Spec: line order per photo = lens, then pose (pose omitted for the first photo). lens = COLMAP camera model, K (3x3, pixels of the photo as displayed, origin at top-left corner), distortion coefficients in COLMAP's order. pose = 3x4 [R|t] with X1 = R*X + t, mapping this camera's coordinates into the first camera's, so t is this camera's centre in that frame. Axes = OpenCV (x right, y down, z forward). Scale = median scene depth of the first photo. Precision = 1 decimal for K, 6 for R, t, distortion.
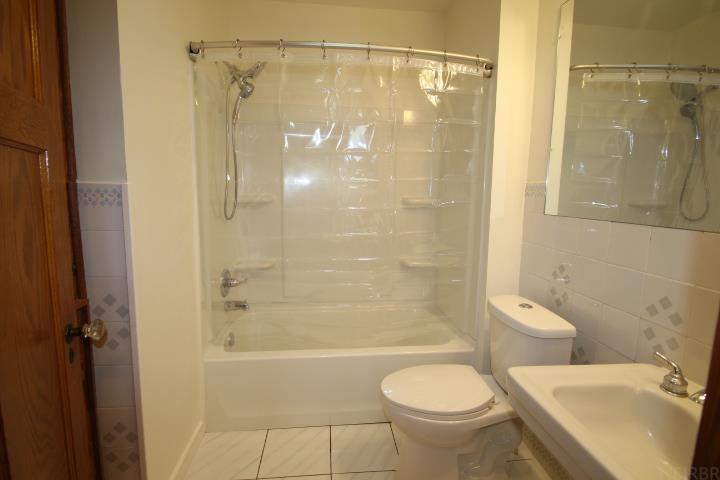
lens RADIAL K [[336.1, 0, 359.5], [0, 336.1, 238.2], [0, 0, 1]] dist [0.007122, -0.011359]
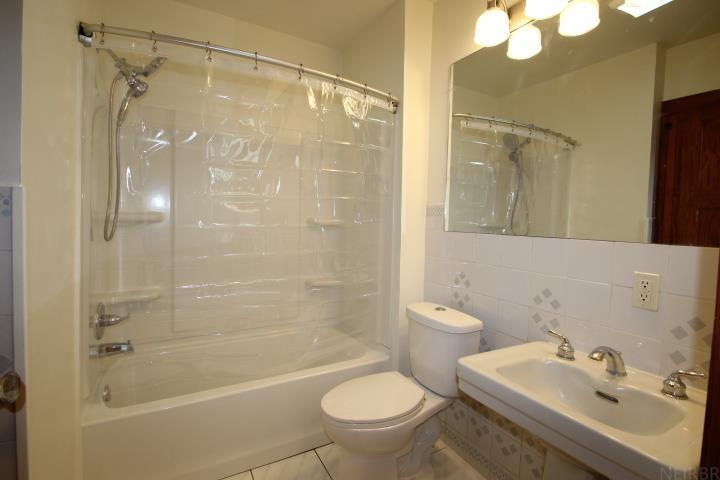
lens RADIAL K [[336.1, 0, 362.3], [0, 336.1, 237.1], [0, 0, 1]] dist [0.007122, -0.011359]
pose [[0.915377, -0.010420, 0.402463, -0.193023], [0.040359, 0.997004, -0.065981, 0.017131], [-0.400570, 0.076641, 0.913055, 0.027259]]
